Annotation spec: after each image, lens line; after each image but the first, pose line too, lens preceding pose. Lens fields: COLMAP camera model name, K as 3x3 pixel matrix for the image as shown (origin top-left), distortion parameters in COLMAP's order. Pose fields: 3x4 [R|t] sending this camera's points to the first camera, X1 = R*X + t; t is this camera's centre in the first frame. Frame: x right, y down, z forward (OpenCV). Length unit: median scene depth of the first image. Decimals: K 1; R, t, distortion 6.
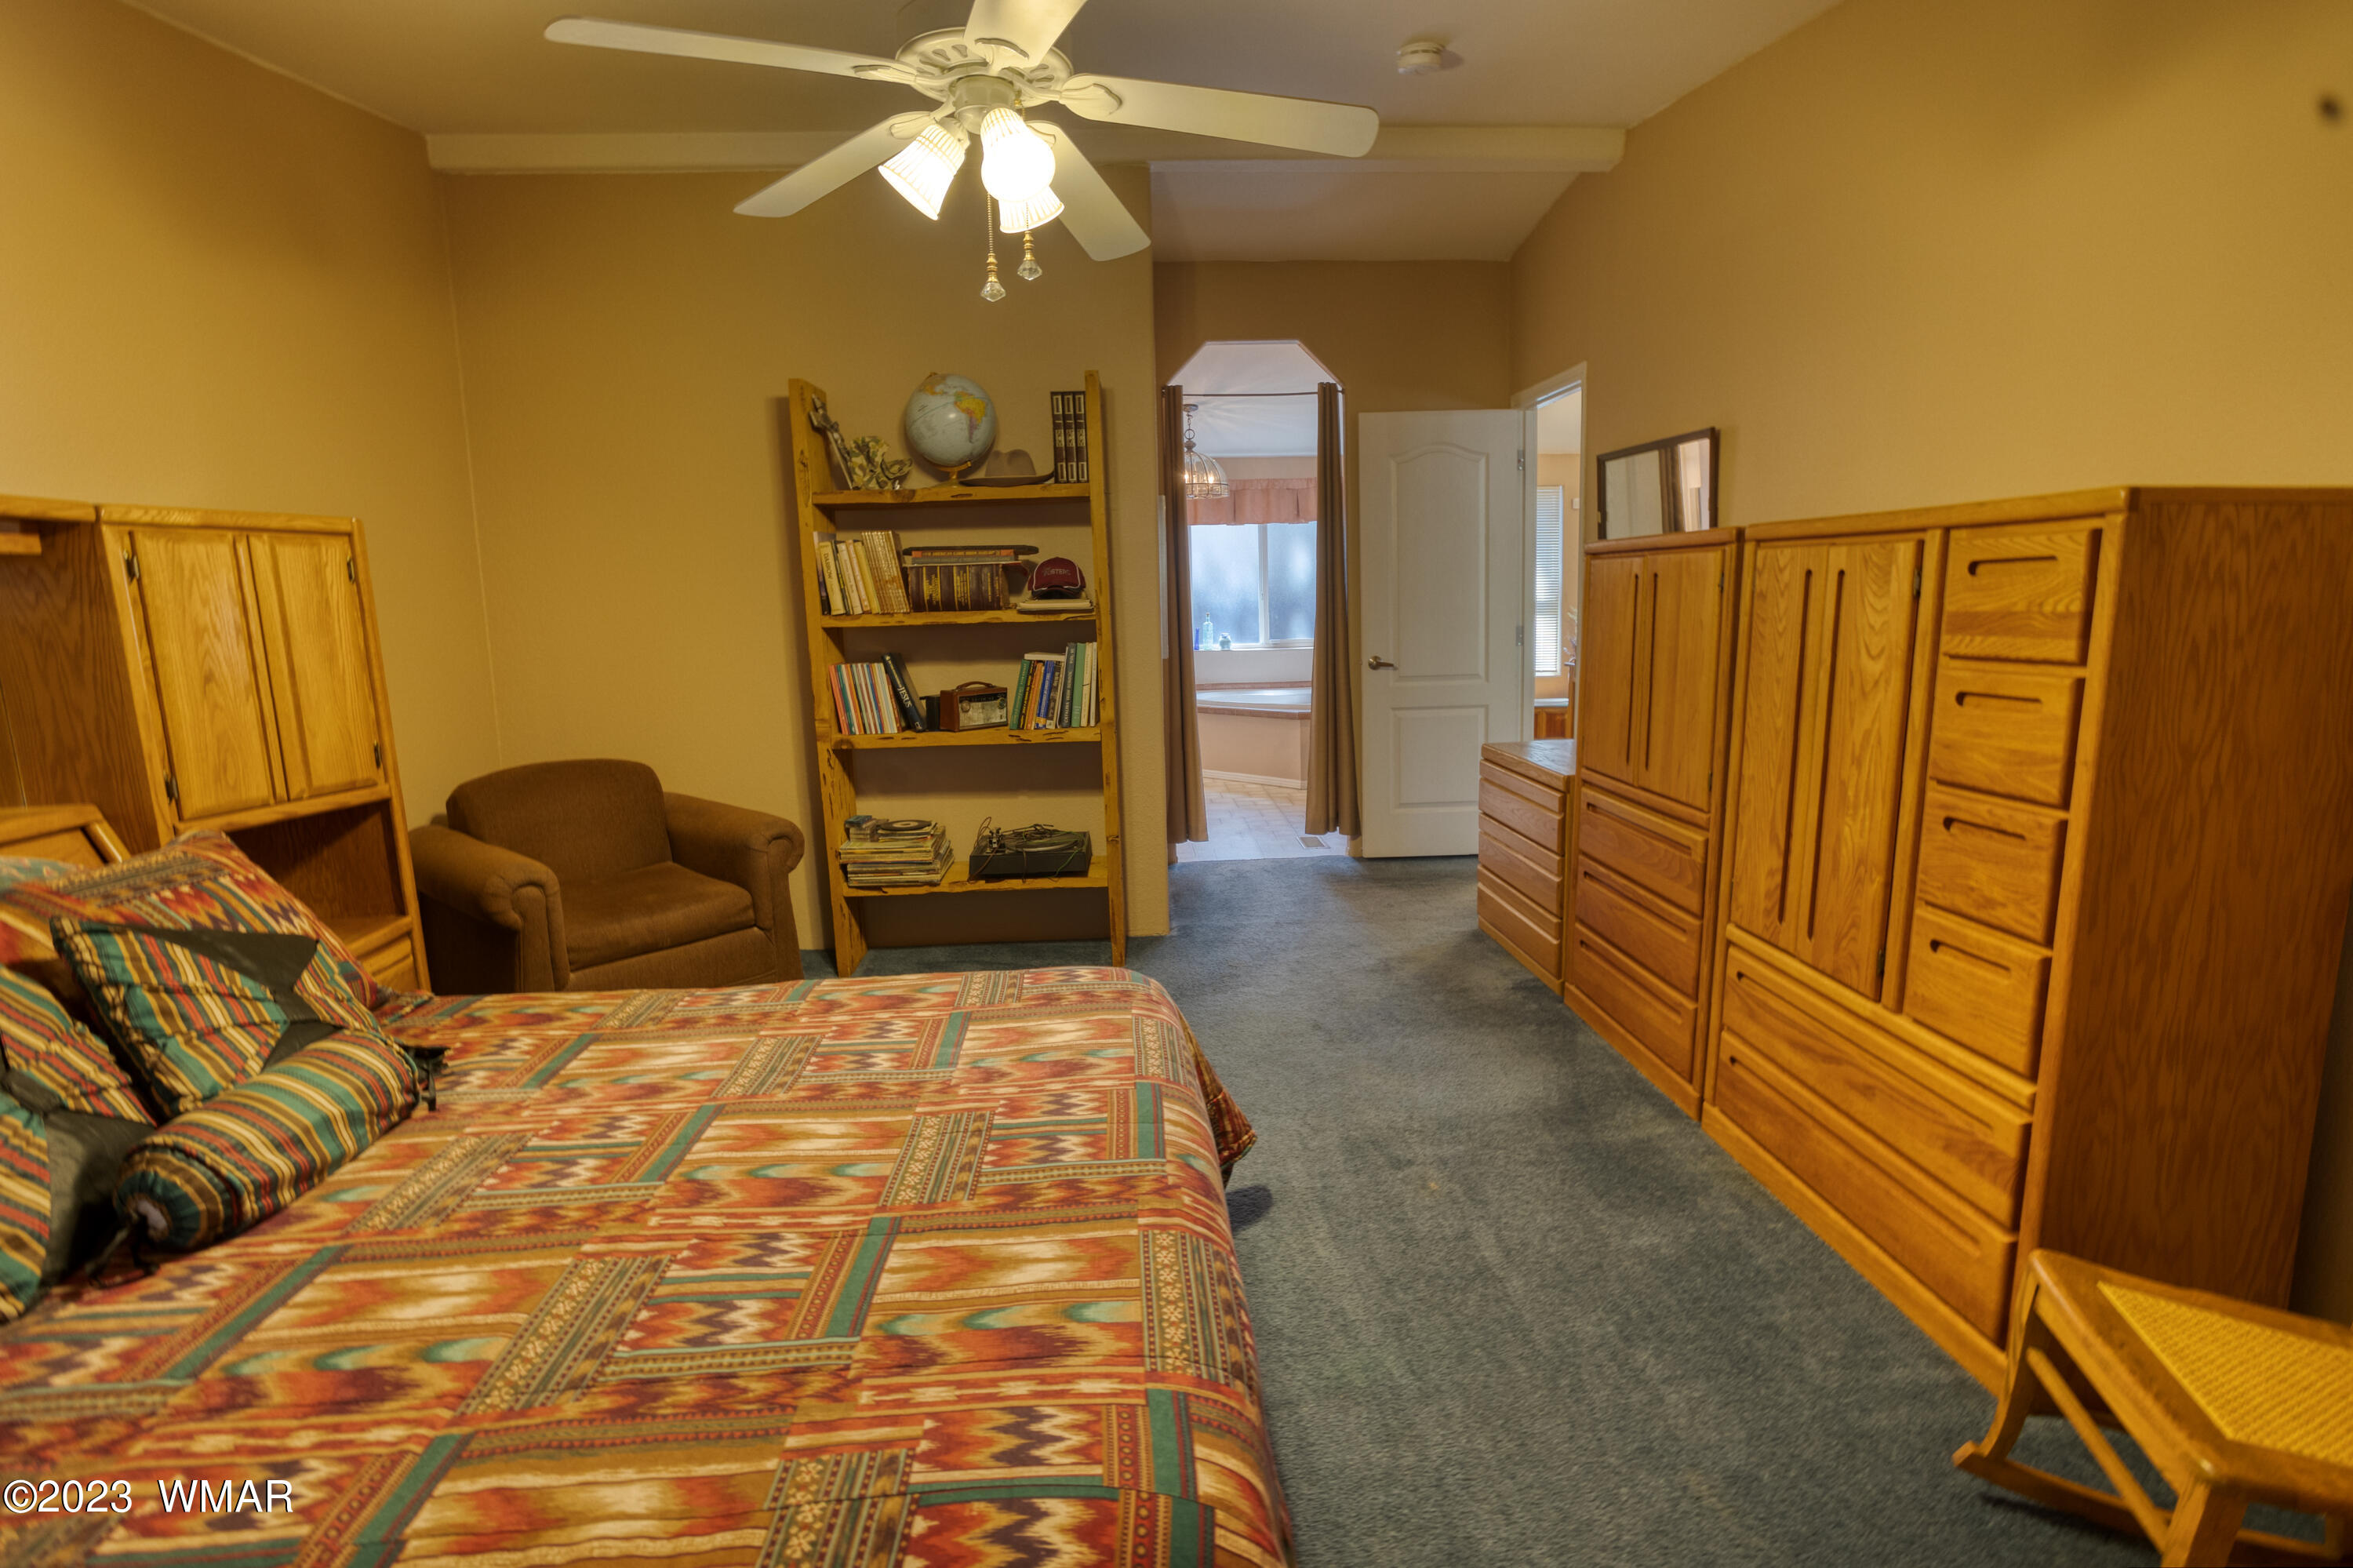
lens RADIAL K [[1104.3, 0, 1176.5], [0, 1104.3, 784.0], [0, 0, 1]] dist [0.001503, 0.000319]
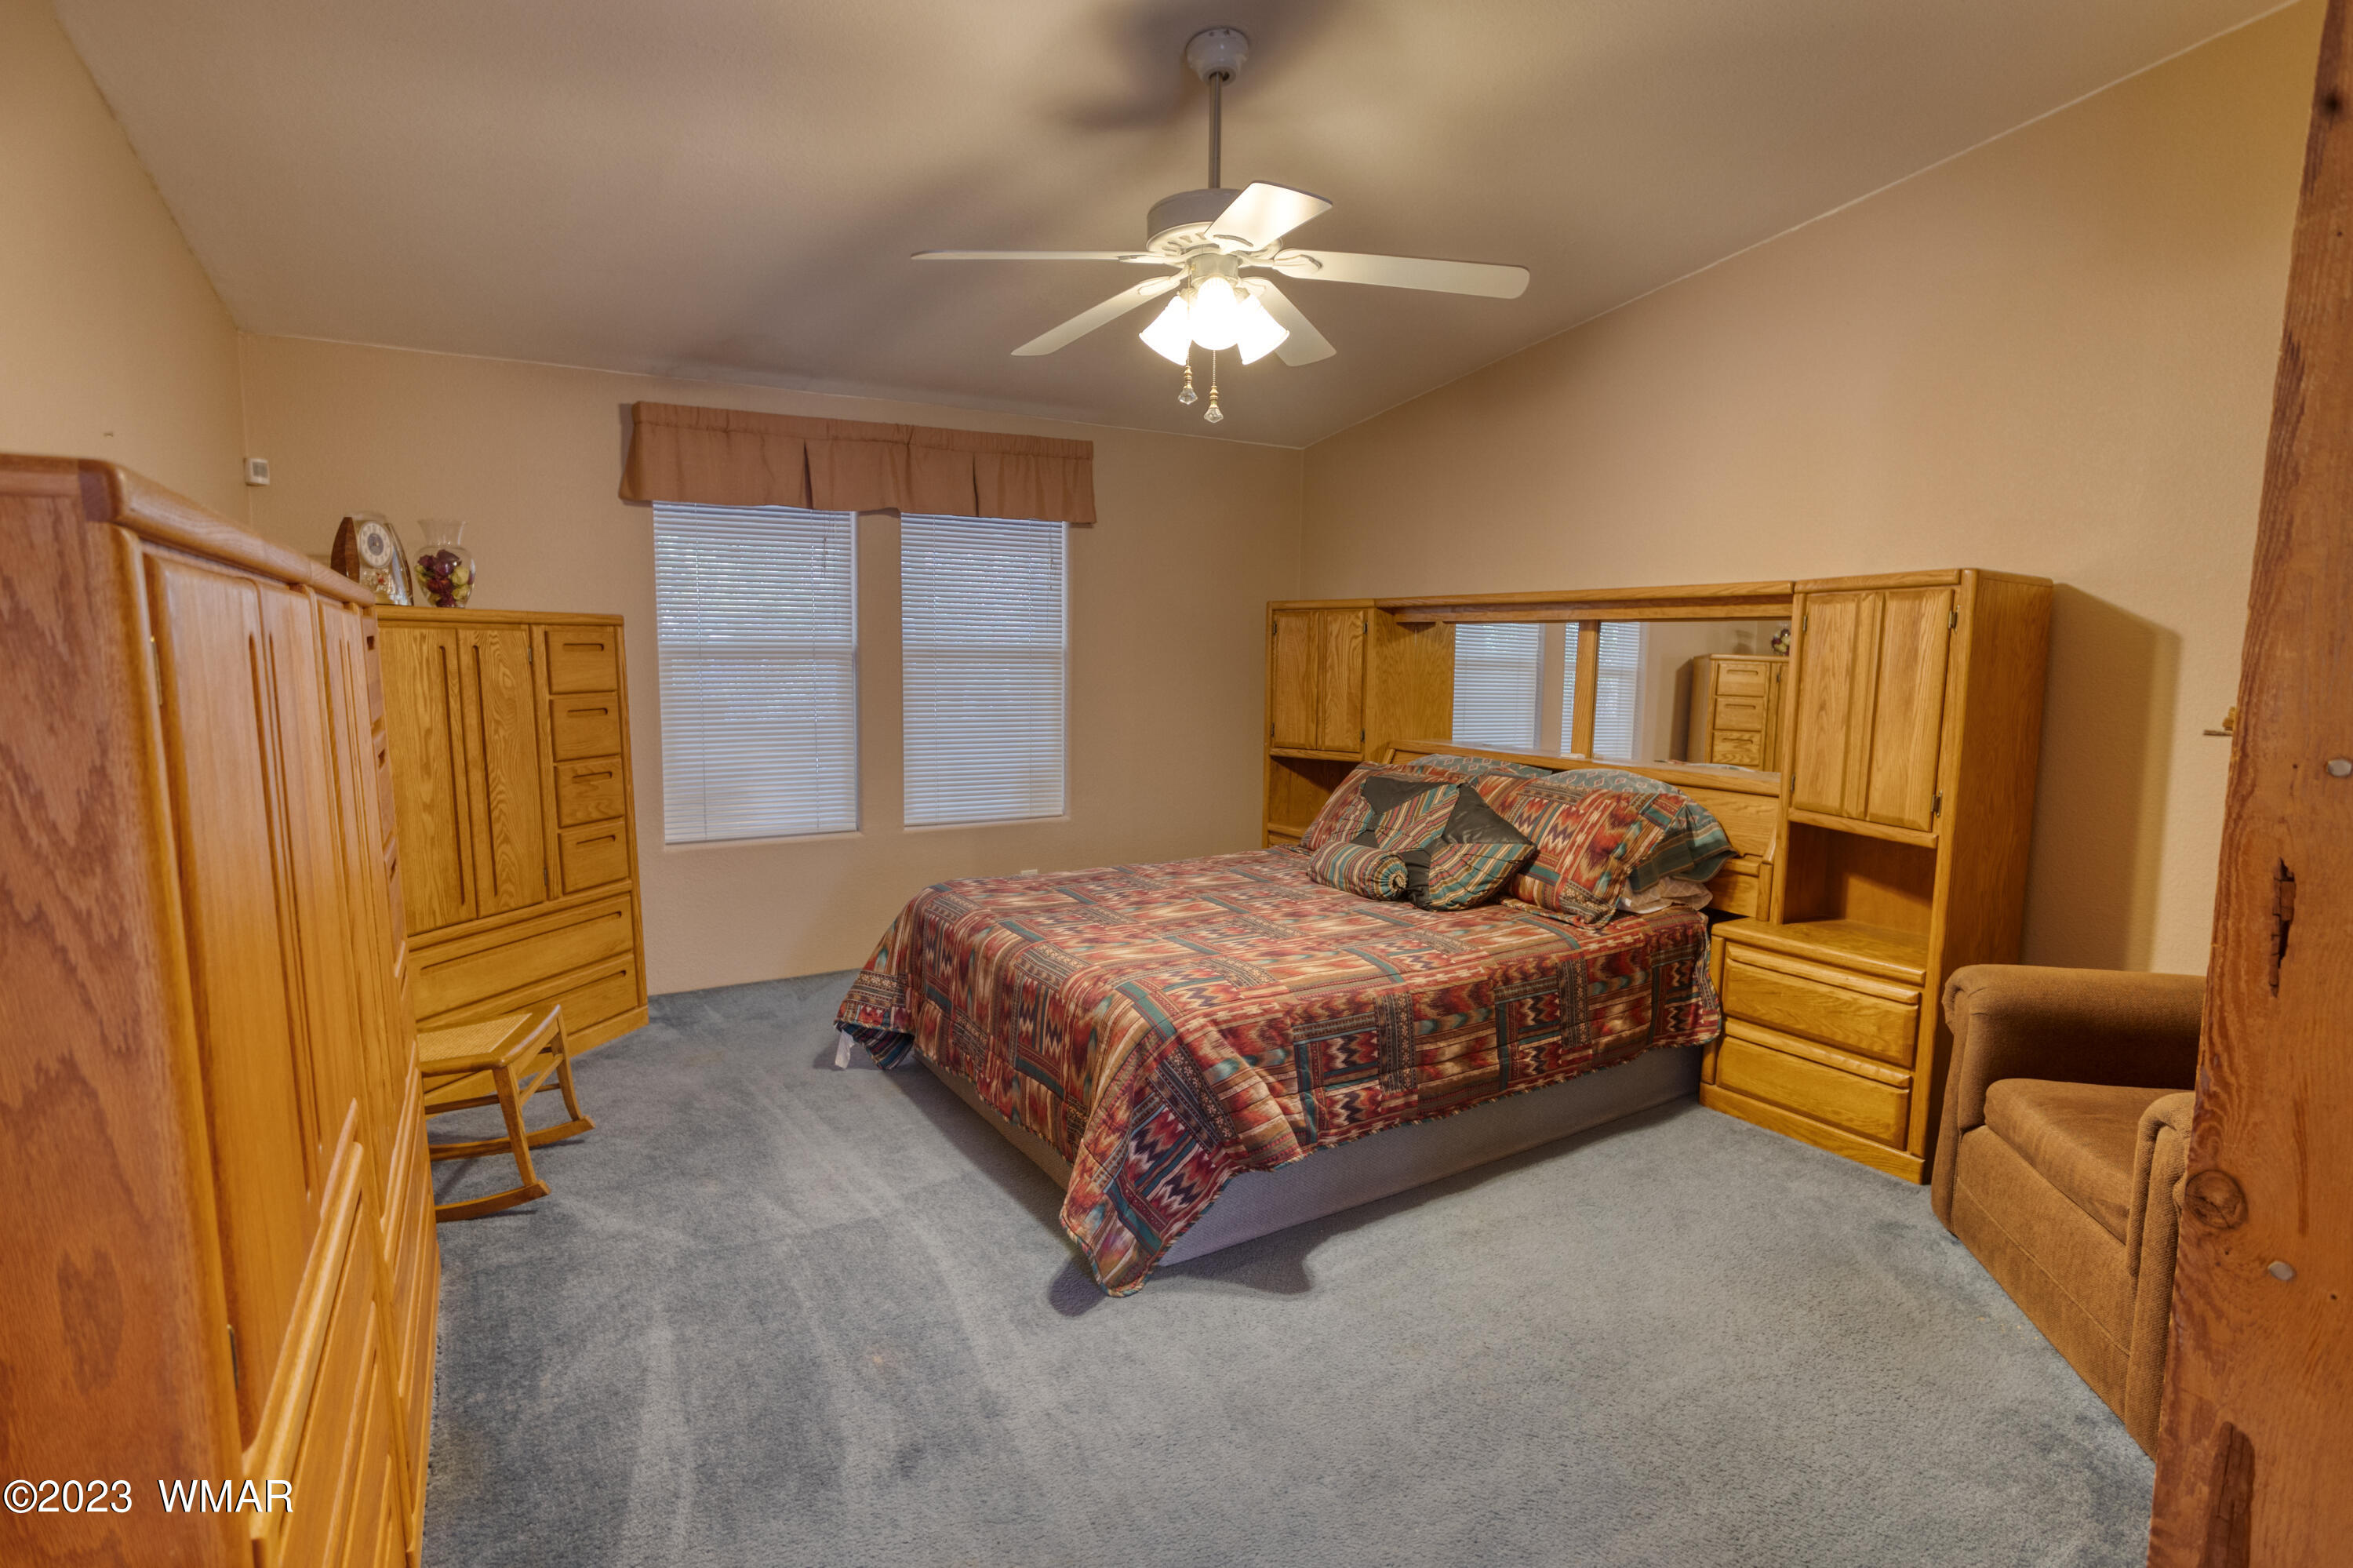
lens RADIAL K [[1104.3, 0, 1176.5], [0, 1104.3, 784.0], [0, 0, 1]] dist [0.001503, 0.000319]
pose [[-0.882014, 0.074877, -0.465237, 0.491156], [-0.066246, 0.957787, 0.279742, -0.395116], [0.466544, 0.277556, -0.839821, 2.164910]]
